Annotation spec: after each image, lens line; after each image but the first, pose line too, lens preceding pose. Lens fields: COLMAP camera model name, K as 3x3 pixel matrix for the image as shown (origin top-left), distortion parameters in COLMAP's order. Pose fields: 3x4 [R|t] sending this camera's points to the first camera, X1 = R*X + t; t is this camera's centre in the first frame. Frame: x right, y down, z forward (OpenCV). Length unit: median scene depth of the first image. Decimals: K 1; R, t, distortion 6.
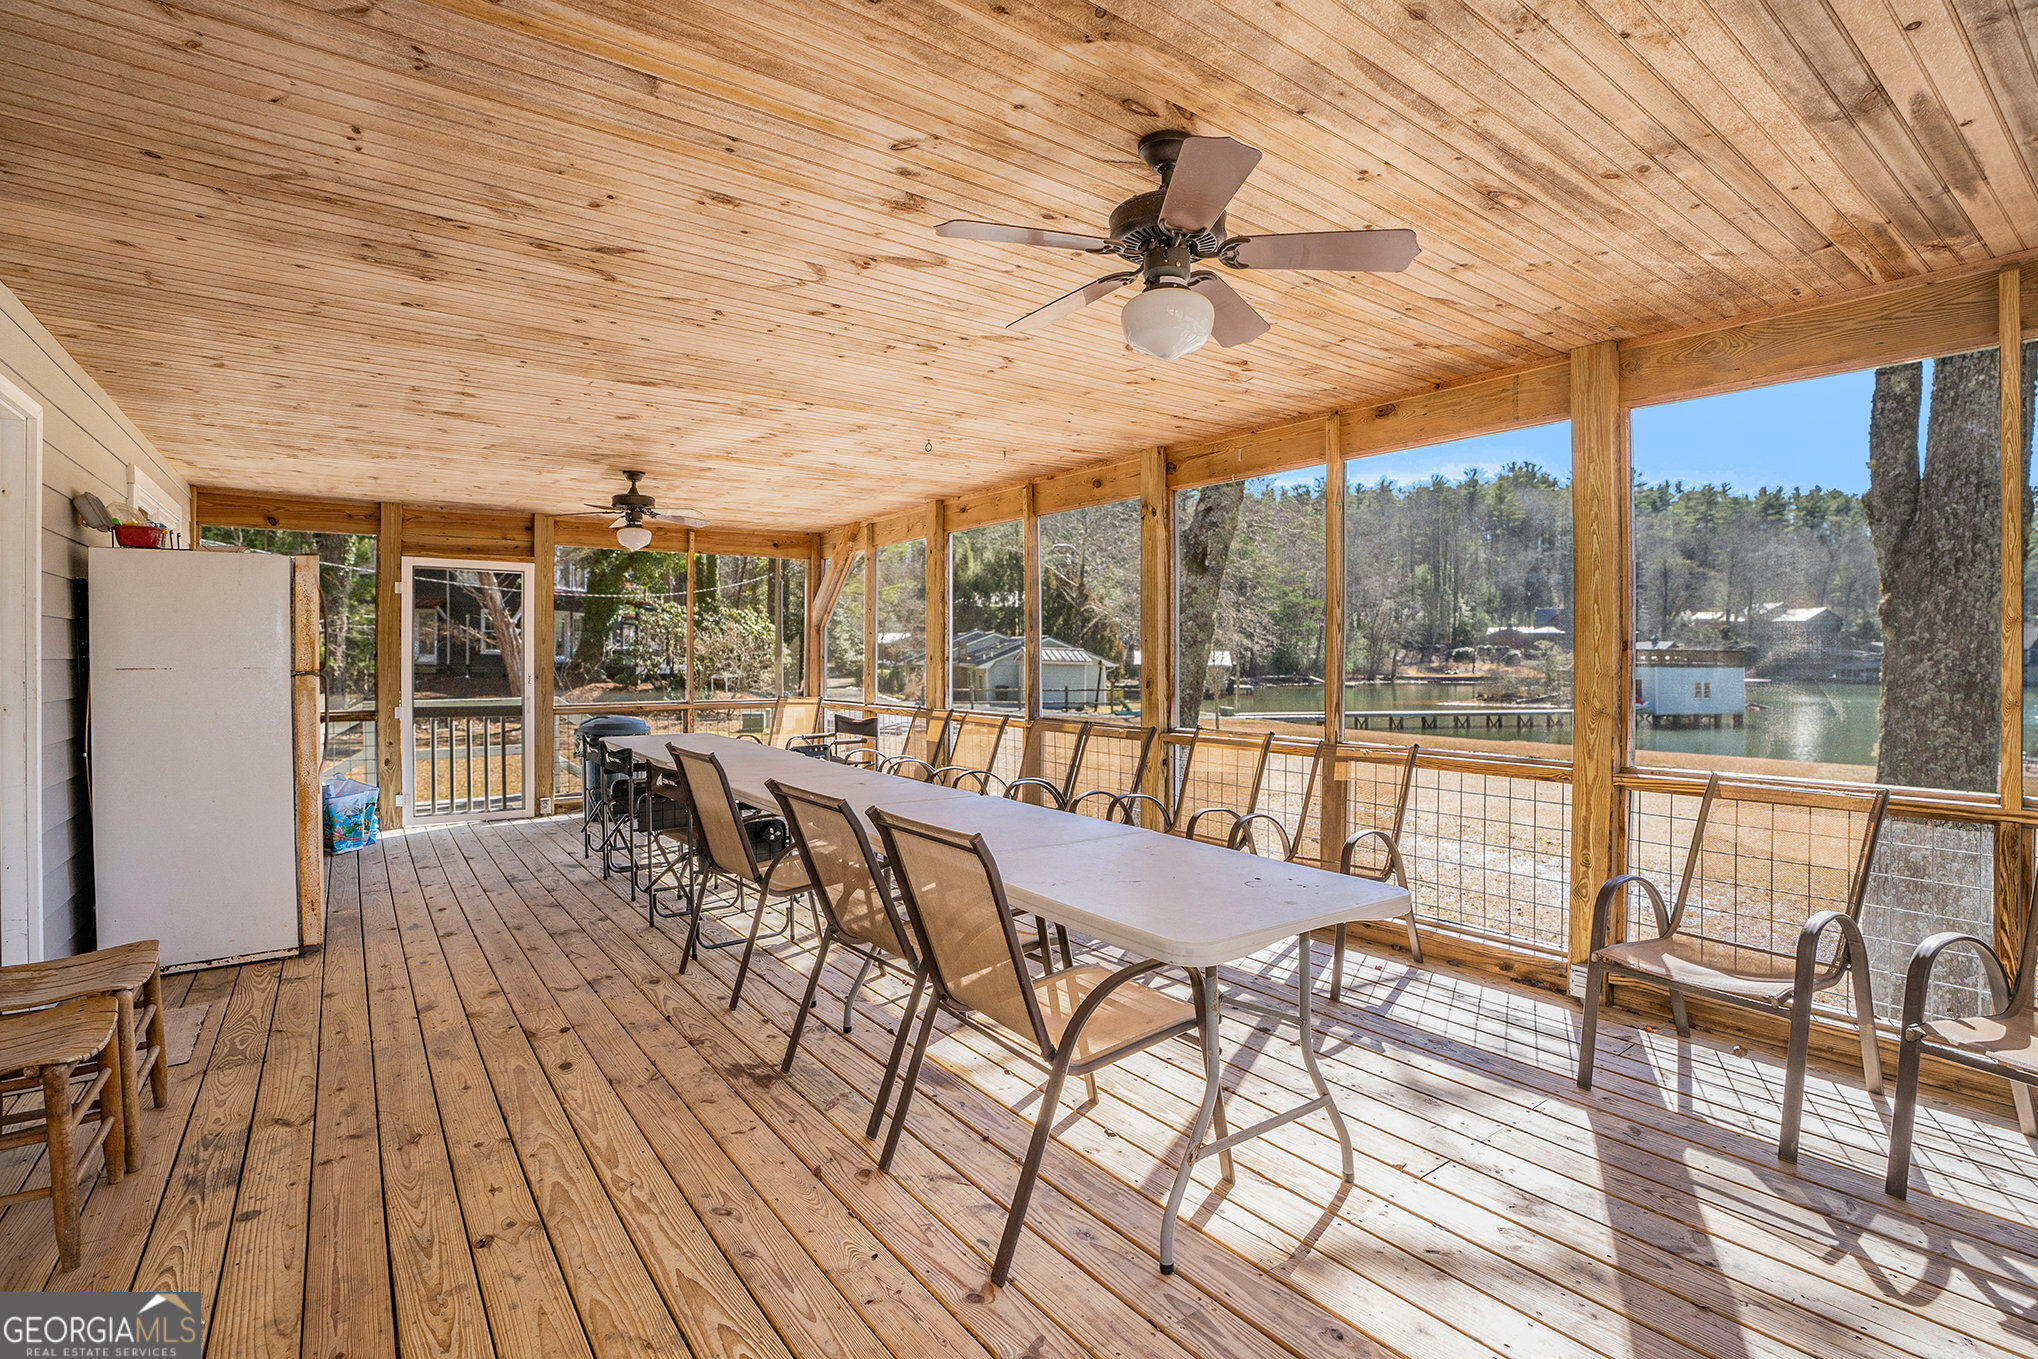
lens RADIAL K [[989.3, 0, 1023.9], [0, 989.3, 665.9], [0, 0, 1]] dist [0.000165, 0.001121]
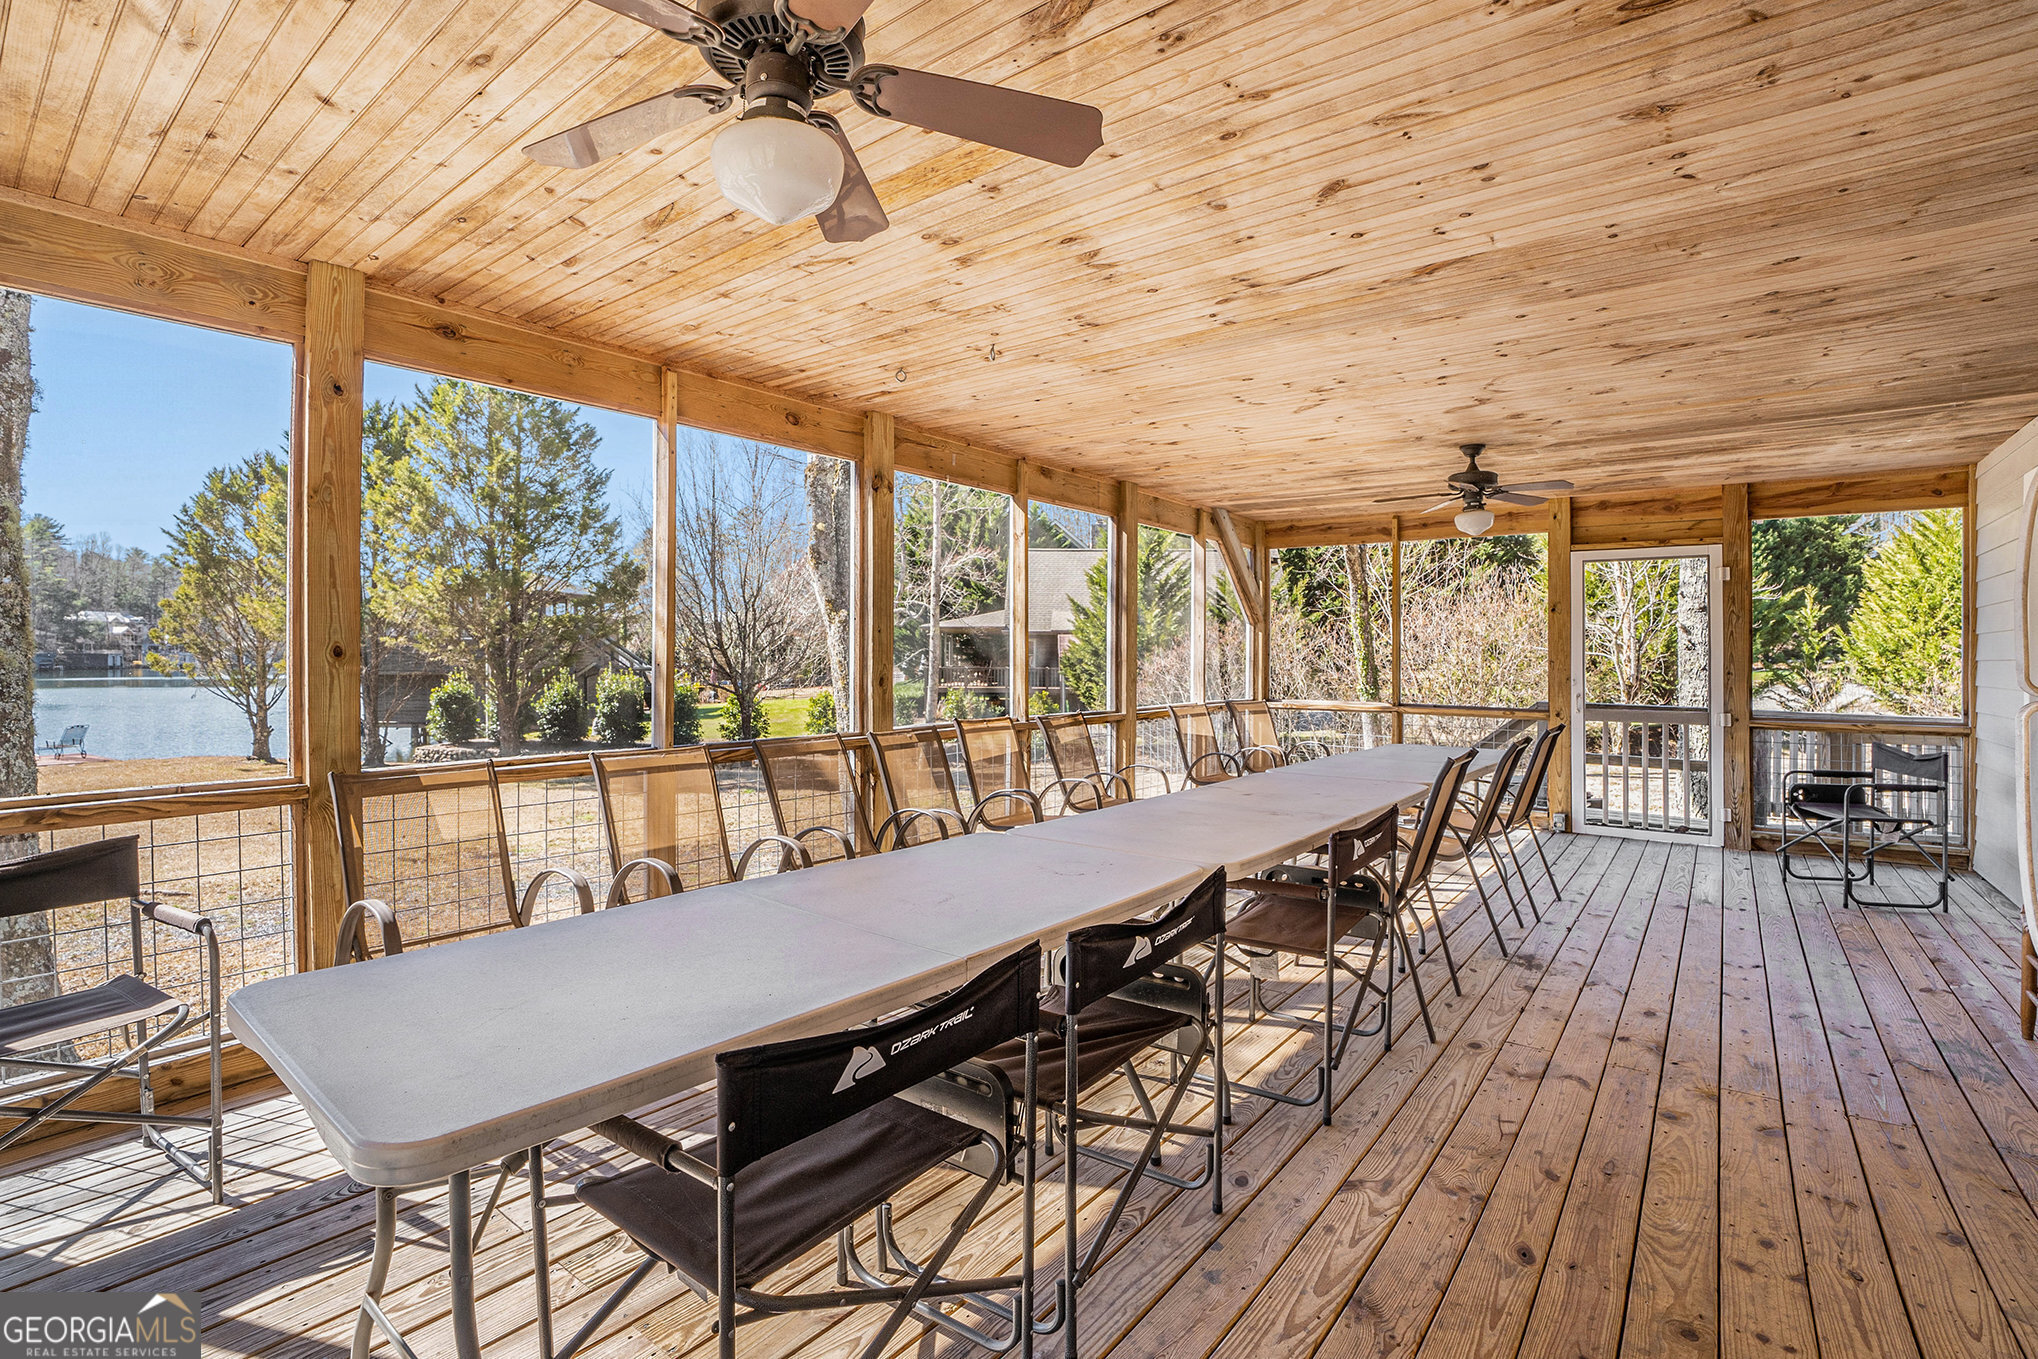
lens RADIAL K [[989.3, 0, 1023.9], [0, 989.3, 665.9], [0, 0, 1]] dist [0.000165, 0.001121]
pose [[-0.342726, 0.010513, 0.939376, -1.028849], [0.000530, 0.999939, -0.010997, 0.014530], [-0.939435, -0.003272, -0.342711, 1.650512]]
